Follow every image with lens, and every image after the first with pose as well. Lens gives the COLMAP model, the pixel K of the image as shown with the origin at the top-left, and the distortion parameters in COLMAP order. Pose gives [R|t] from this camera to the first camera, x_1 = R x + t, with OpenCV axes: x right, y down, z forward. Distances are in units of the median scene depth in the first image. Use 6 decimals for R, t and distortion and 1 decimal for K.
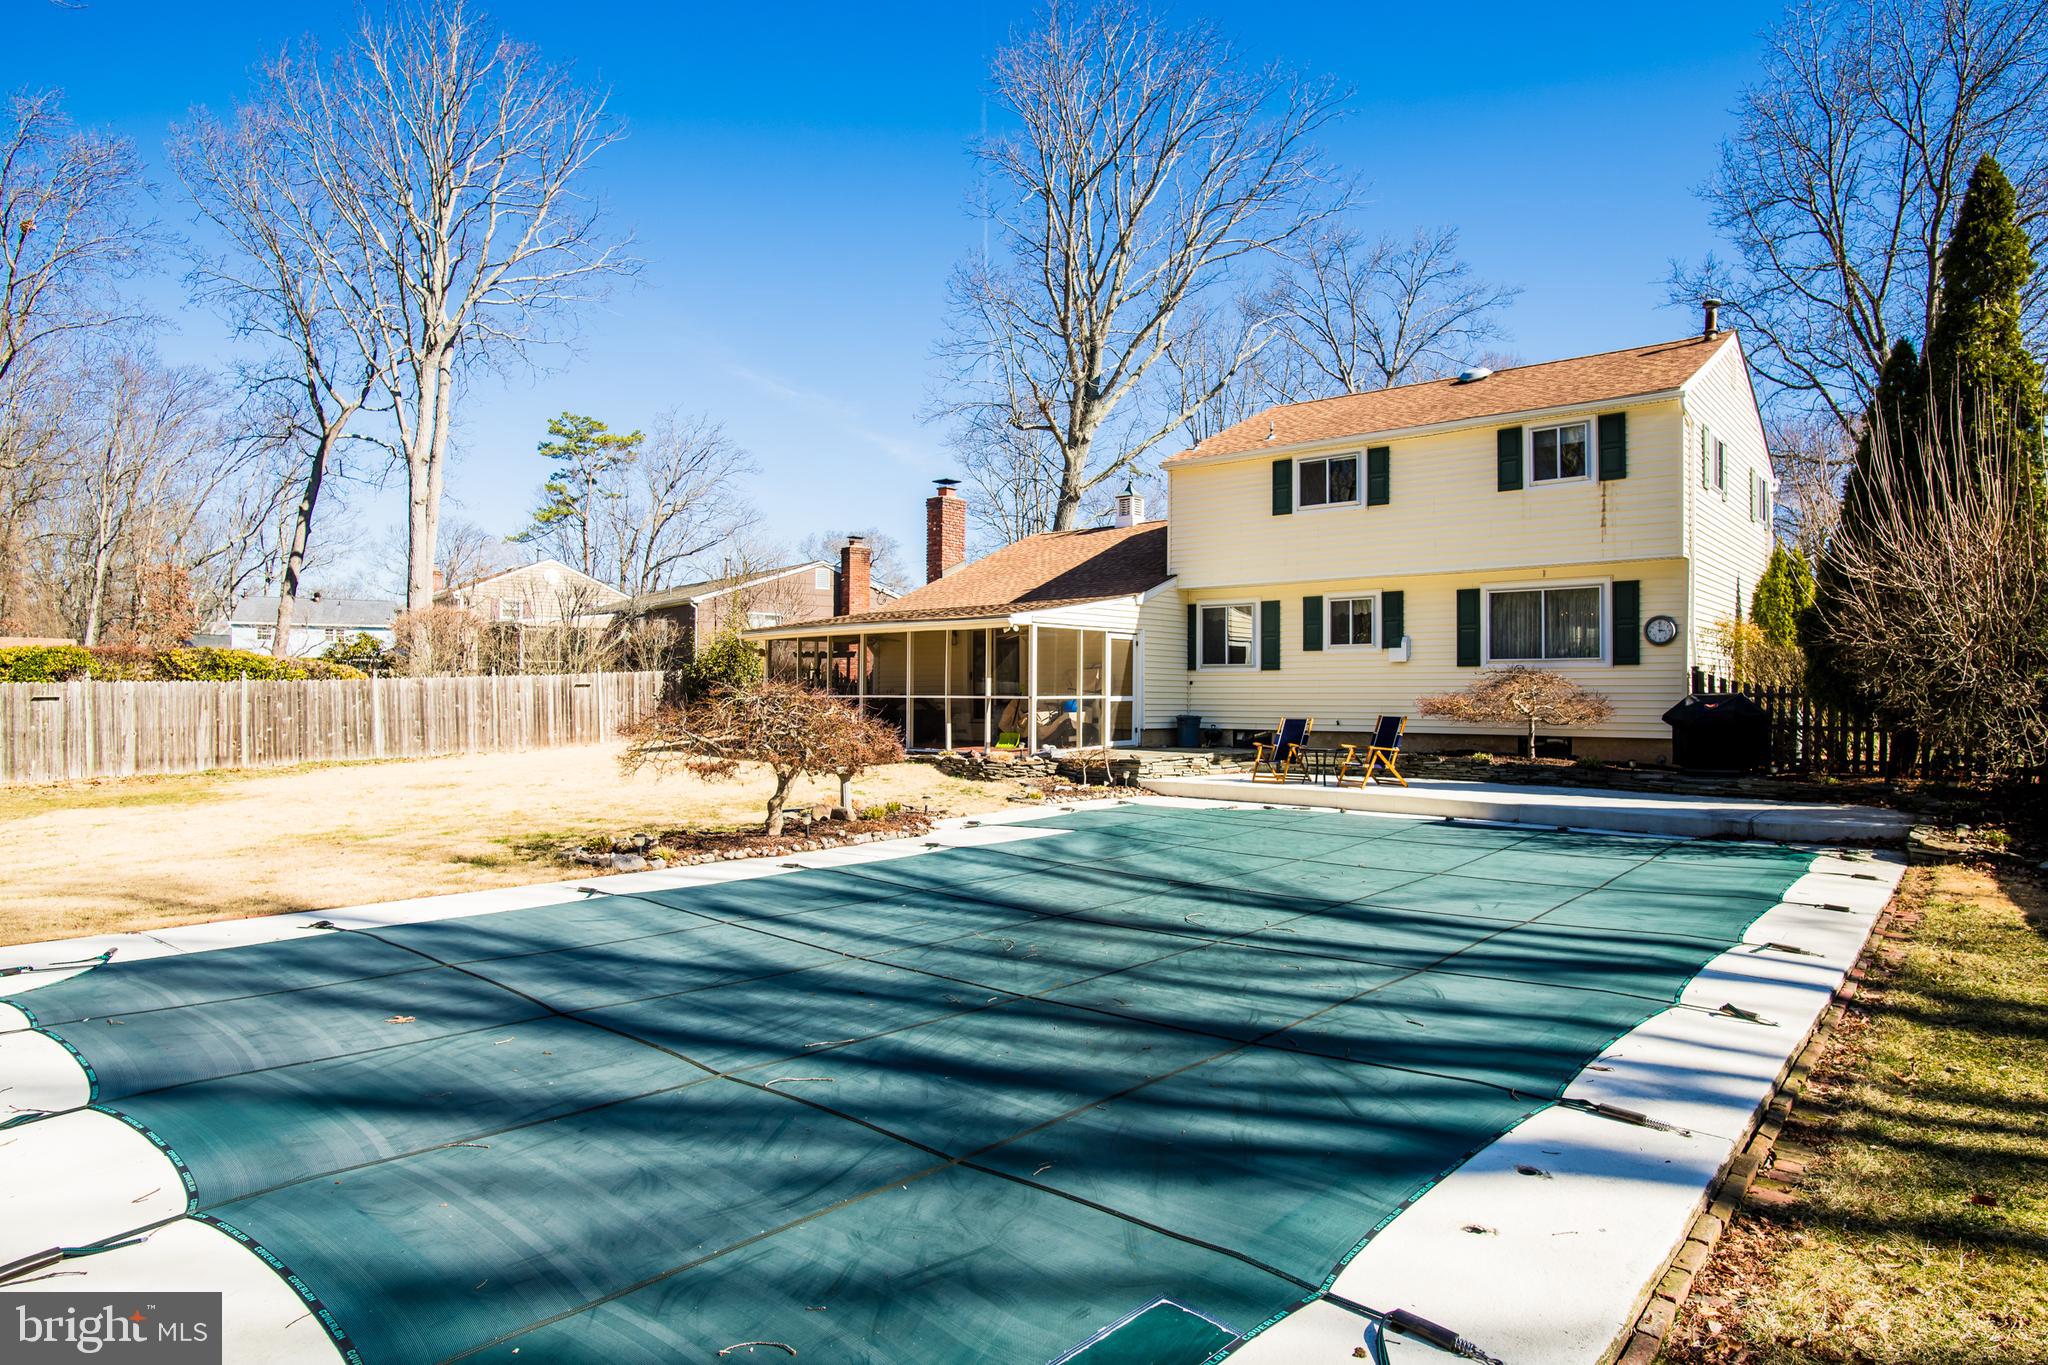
lens RADIAL K [[1176.9, 0, 1037.0], [0, 1176.9, 689.6], [0, 0, 1]] dist [-0.038954, 0.015853]
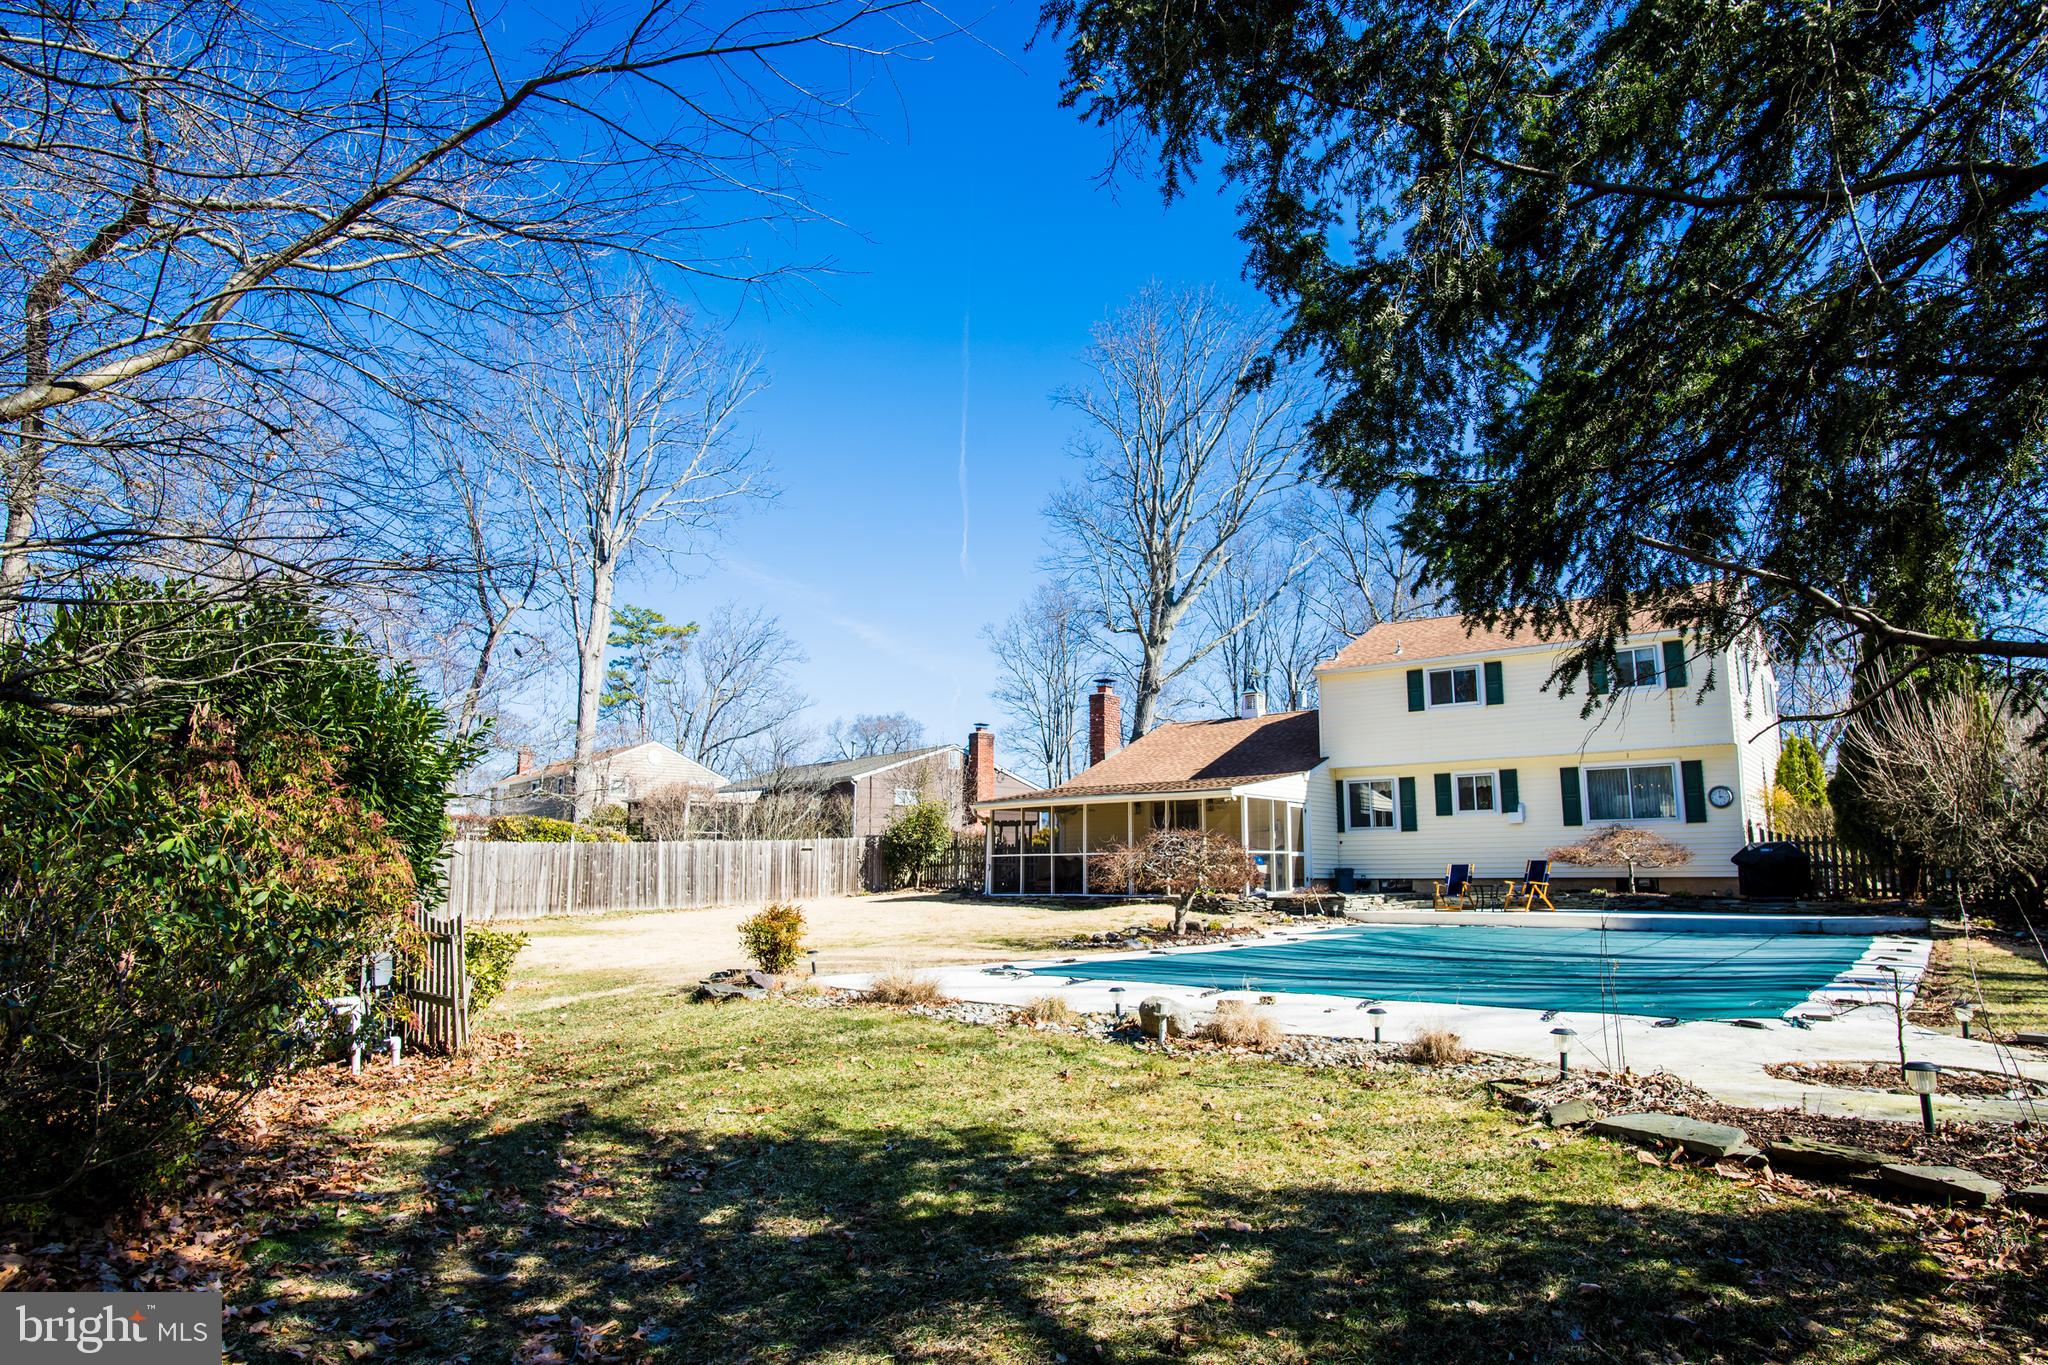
lens RADIAL K [[1176.9, 0, 1037.0], [0, 1176.9, 689.6], [0, 0, 1]] dist [-0.038954, 0.015853]
pose [[0.999409, 0.001902, 0.034320, -0.238277], [0.003363, 0.988269, -0.152688, 0.023226], [-0.034208, 0.152713, 0.987678, -0.257682]]
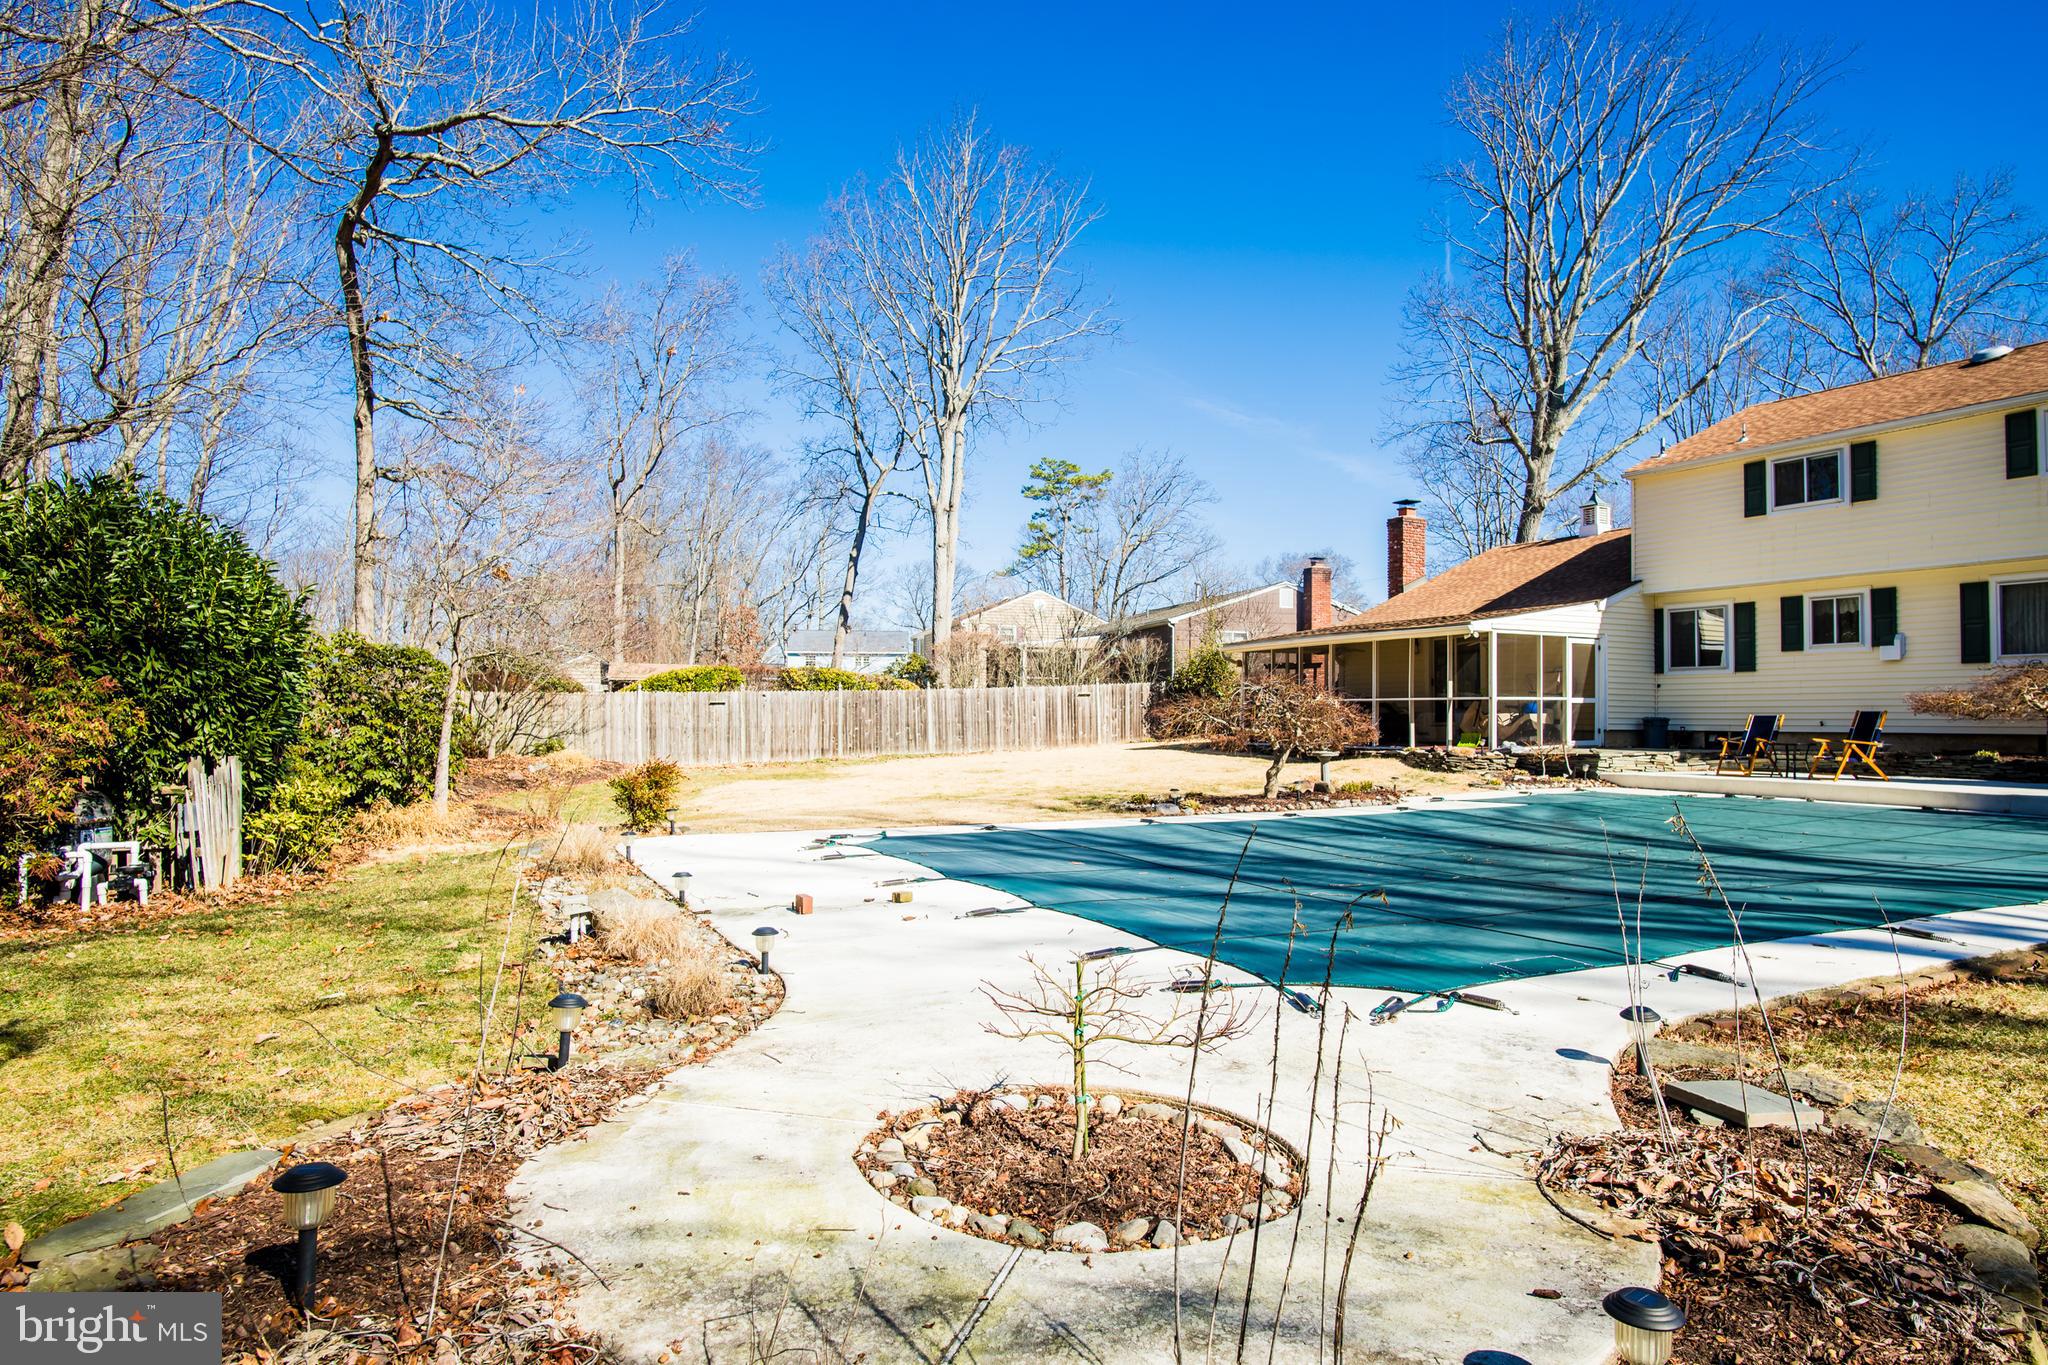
lens RADIAL K [[1176.9, 0, 1037.0], [0, 1176.9, 689.6], [0, 0, 1]] dist [-0.038954, 0.015853]
pose [[0.928992, -0.007586, -0.370021, 0.004353], [0.000427, 0.999811, -0.019424, 0.016834], [0.370098, 0.017886, 0.928820, -0.135225]]
